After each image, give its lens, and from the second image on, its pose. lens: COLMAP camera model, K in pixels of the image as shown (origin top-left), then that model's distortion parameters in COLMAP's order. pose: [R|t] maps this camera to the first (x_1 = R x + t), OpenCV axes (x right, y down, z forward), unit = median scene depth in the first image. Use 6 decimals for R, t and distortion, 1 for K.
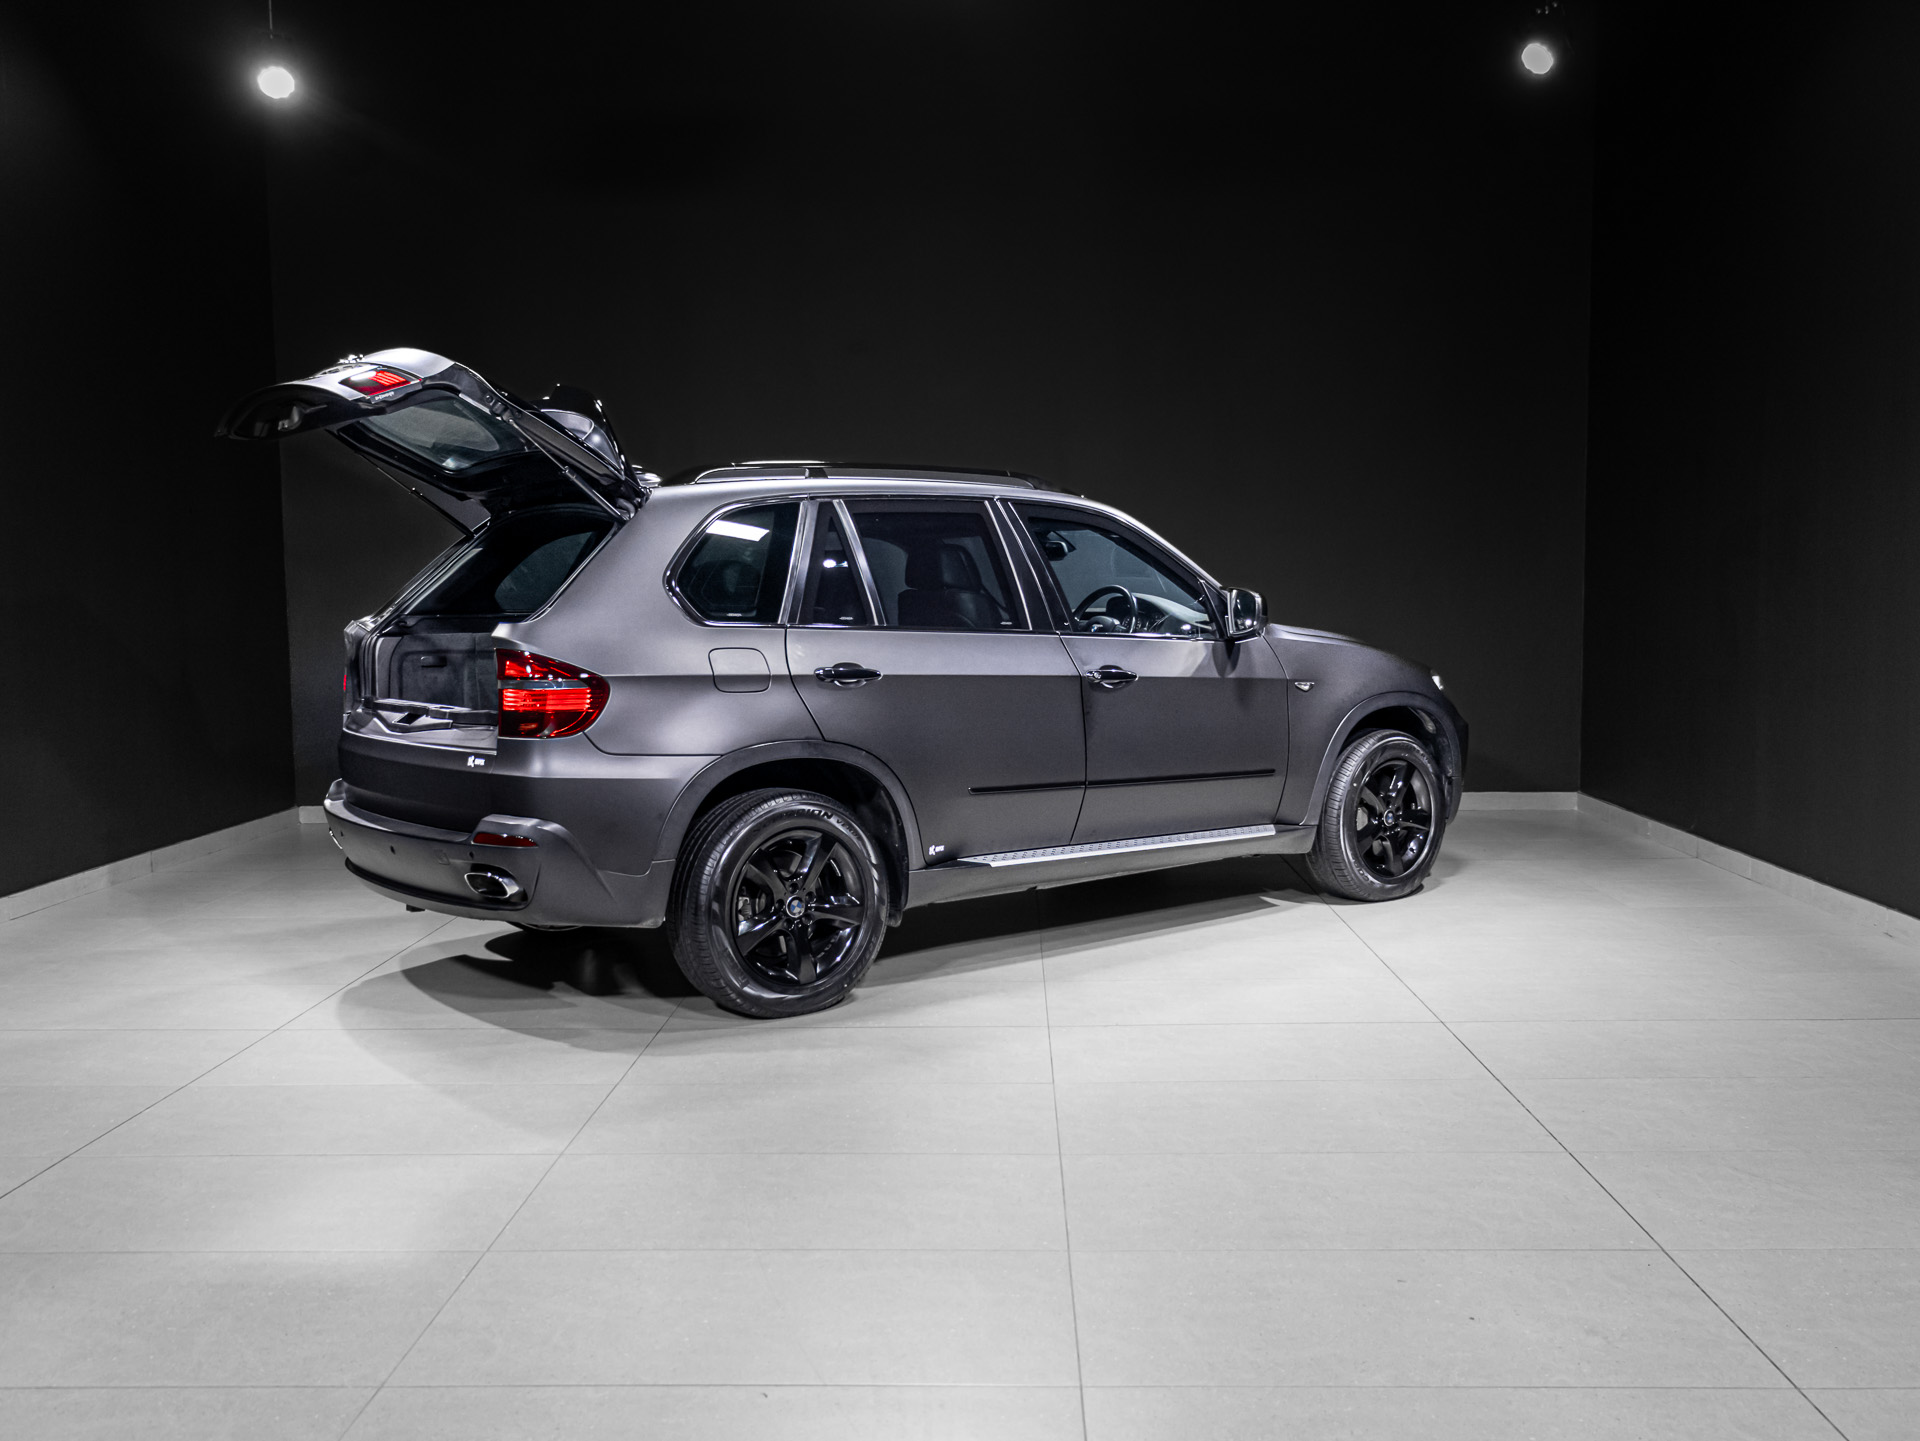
lens RADIAL K [[1765.7, 0, 962.8], [0, 1765.7, 744.1], [0, 0, 1]] dist [0.005379, 0.000000]
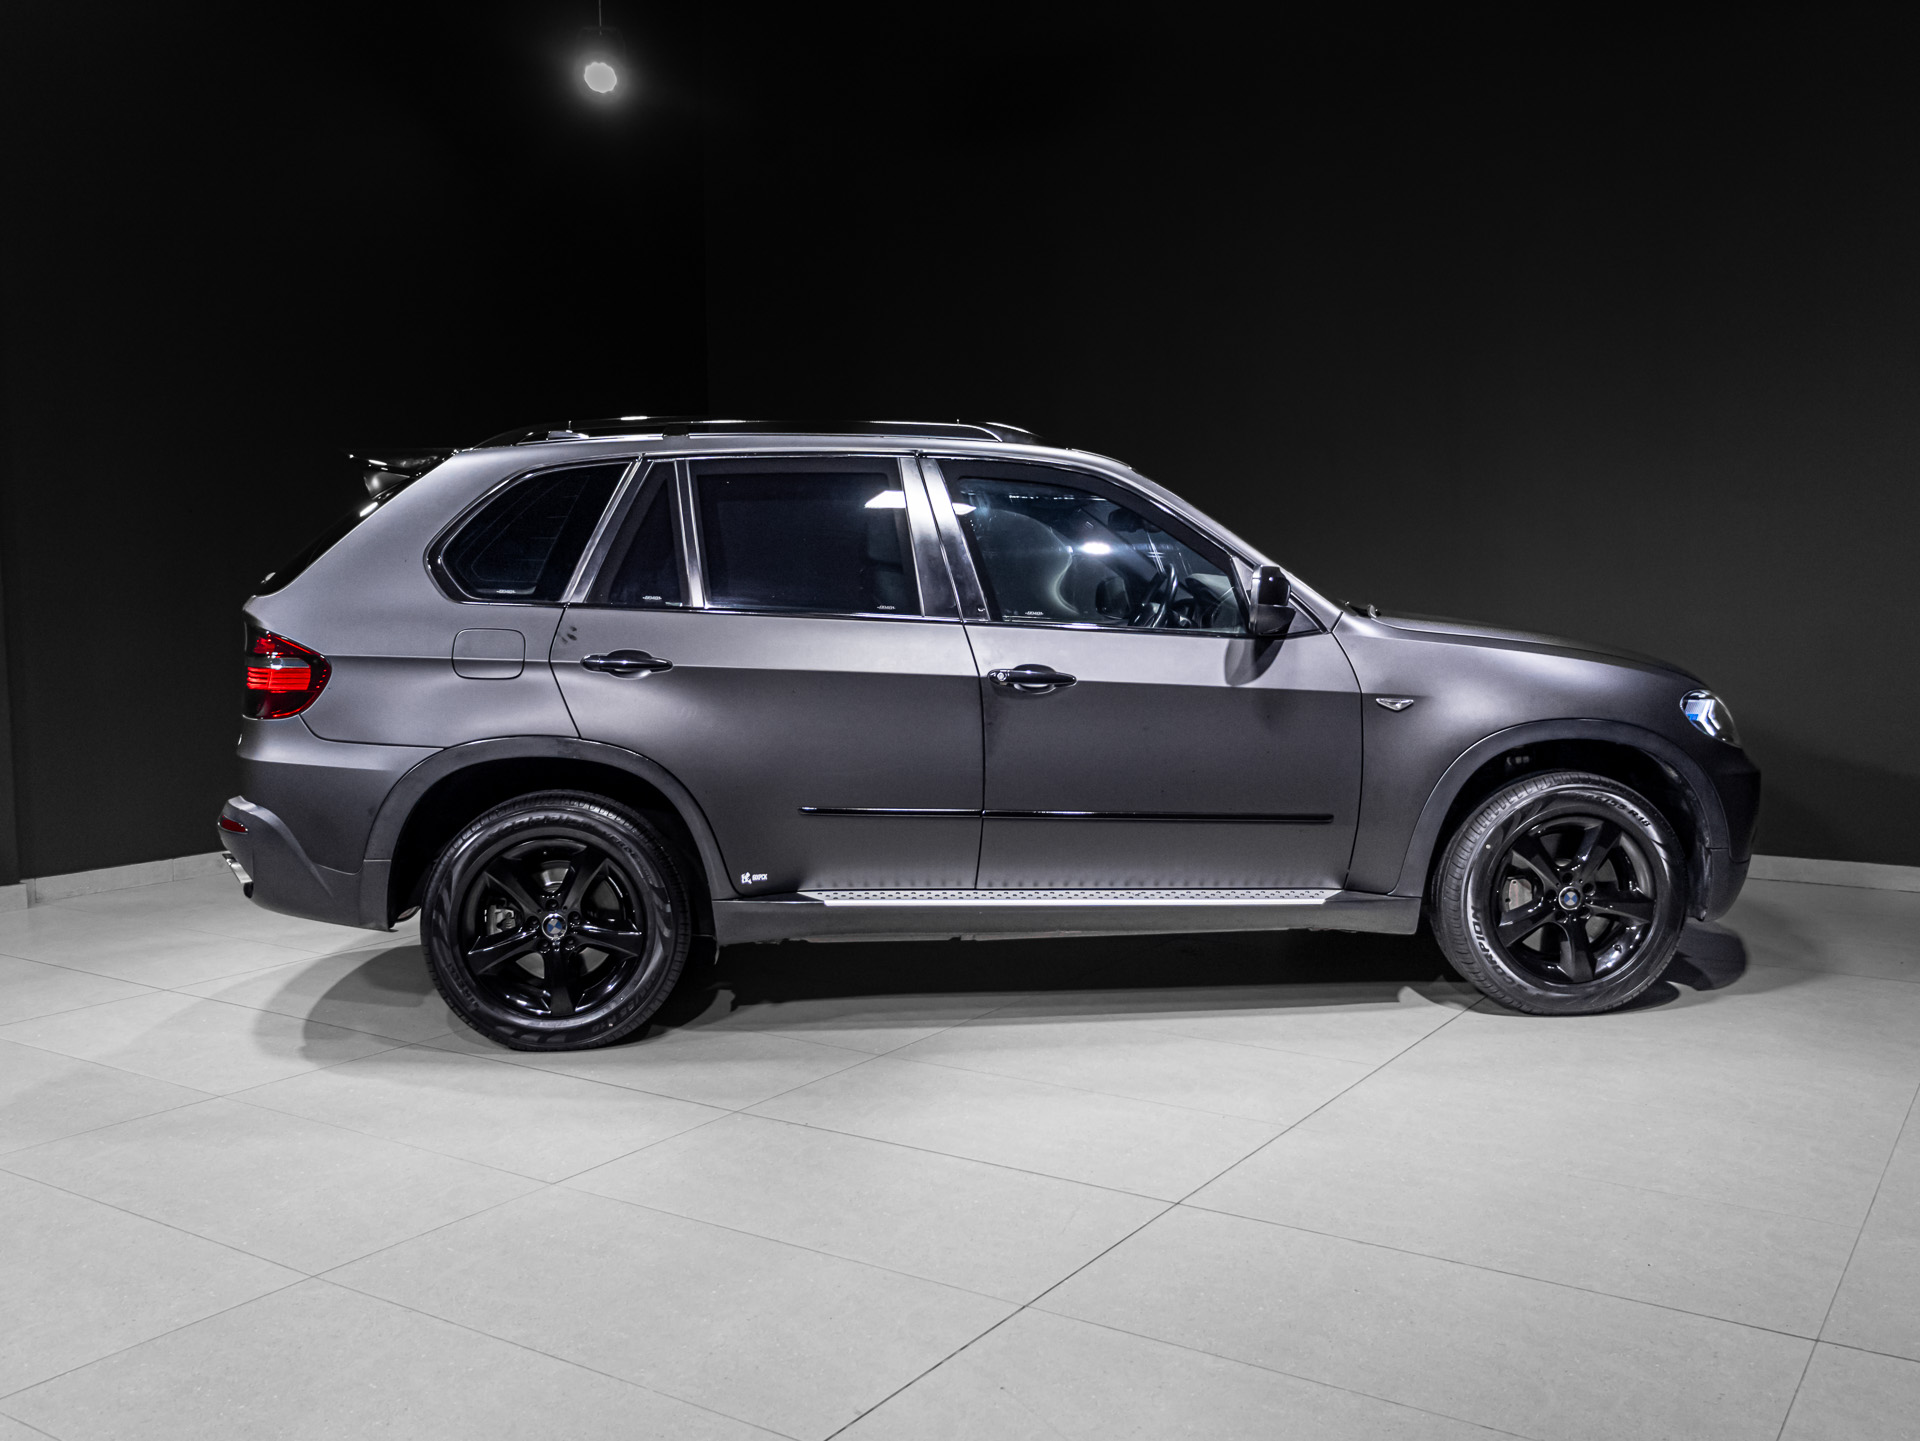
lens RADIAL K [[1765.7, 0, 958.4], [0, 1765.7, 736.2], [0, 0, 1]] dist [0.005379, 0.000000]
pose [[0.844454, 0.054129, -0.532887, 0.509103], [-0.053555, 0.998428, 0.016549, -0.026228], [0.532945, 0.014564, 0.846025, 0.347363]]
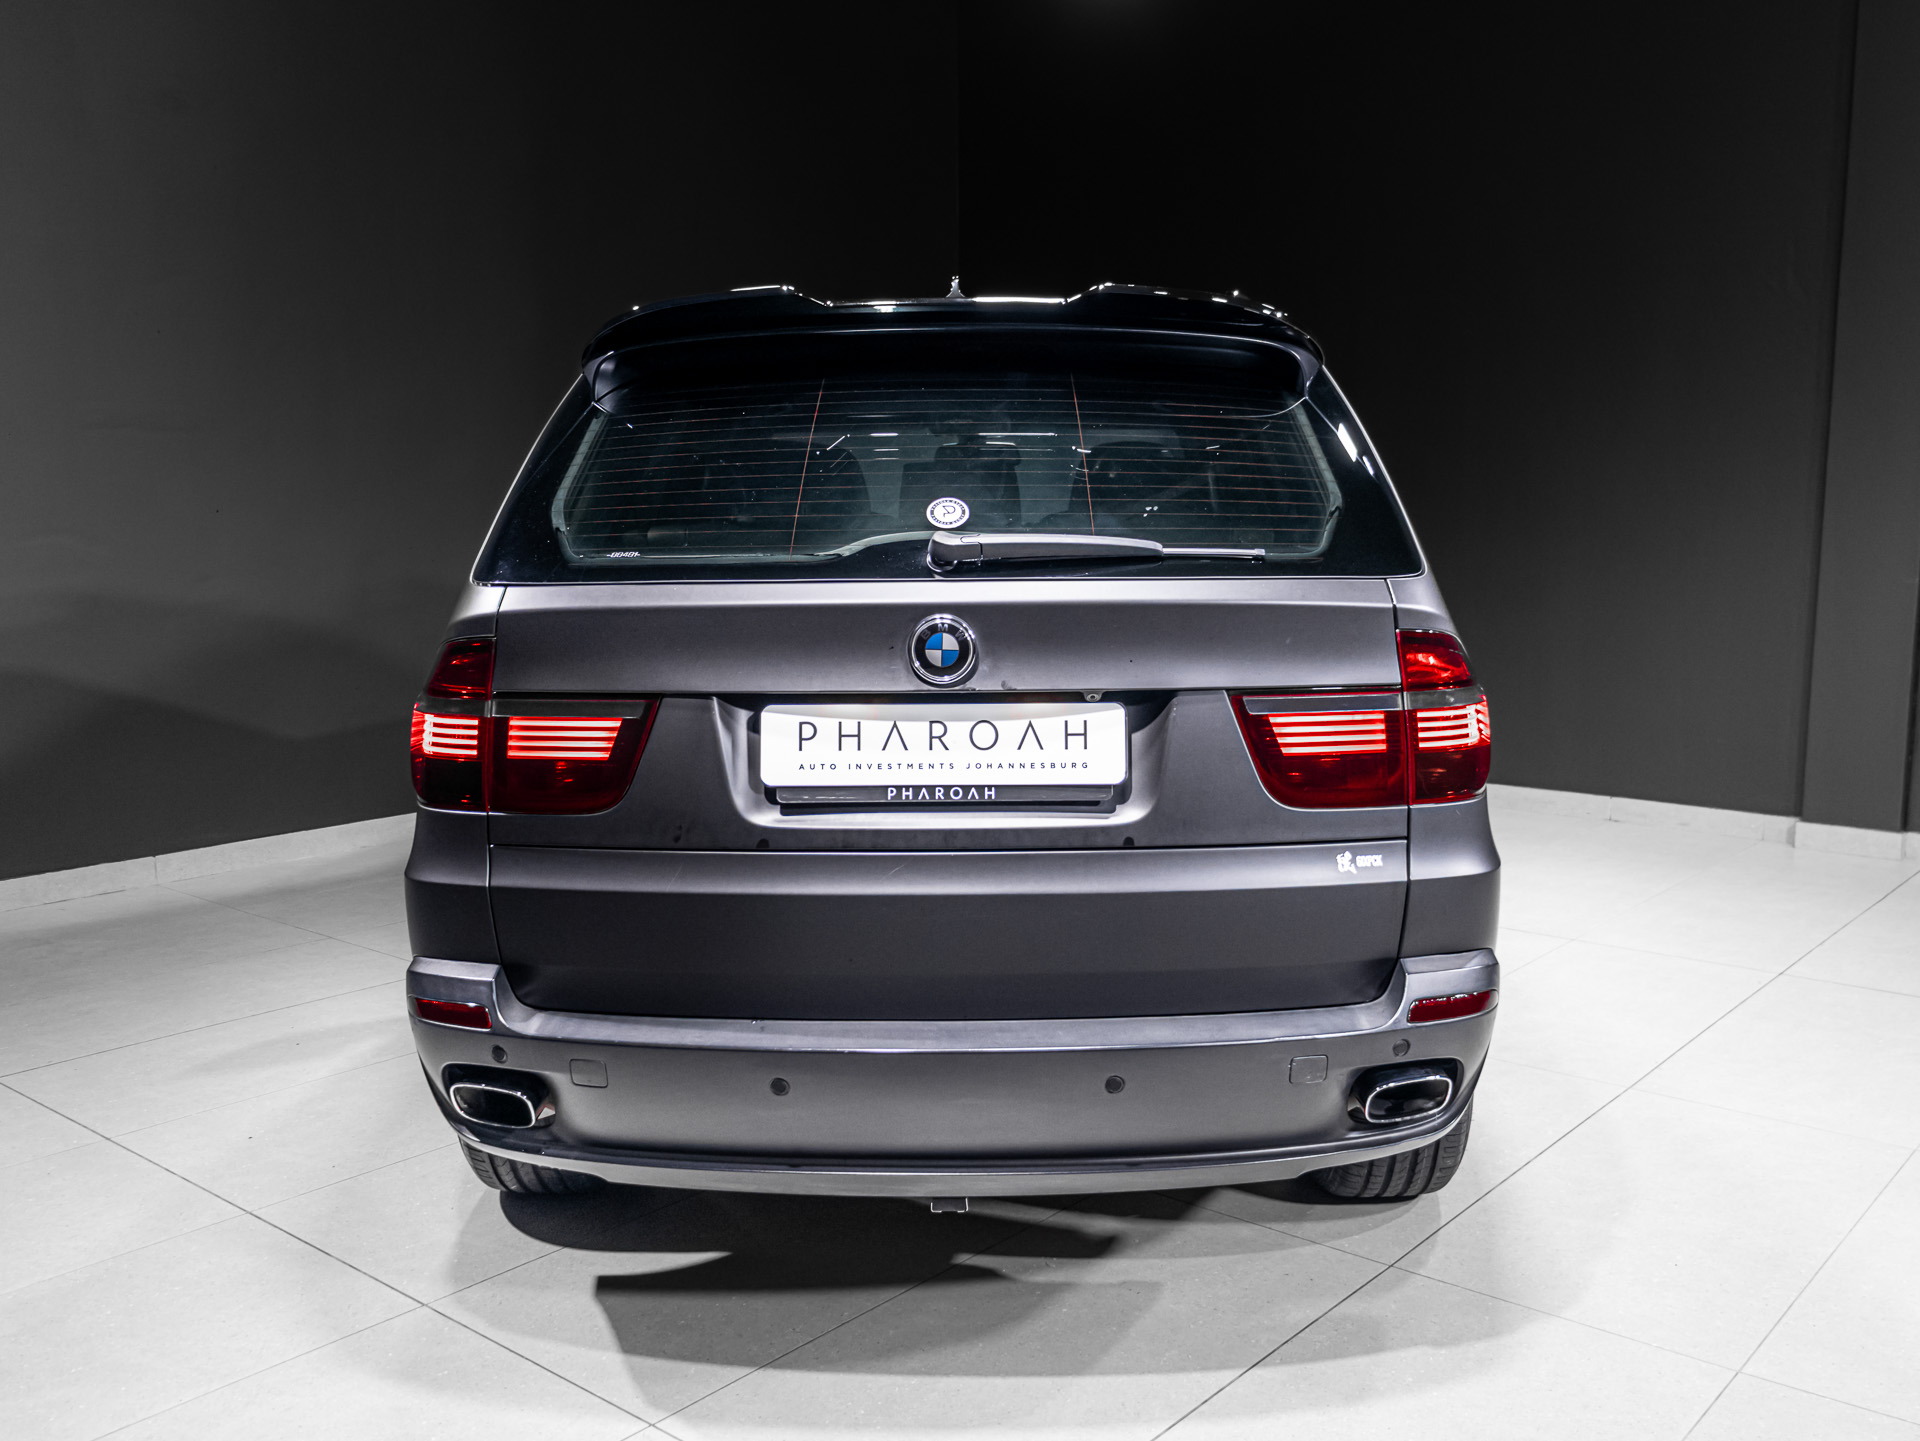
lens RADIAL K [[1765.7, 0, 1012.4], [0, 1765.7, 723.2], [0, 0, 1]] dist [0.005379, 0.000000]
pose [[0.607966, -0.098726, 0.787801, -0.641766], [0.069198, 0.995052, 0.071296, -0.062854], [-0.790941, 0.011169, 0.611790, 0.688283]]
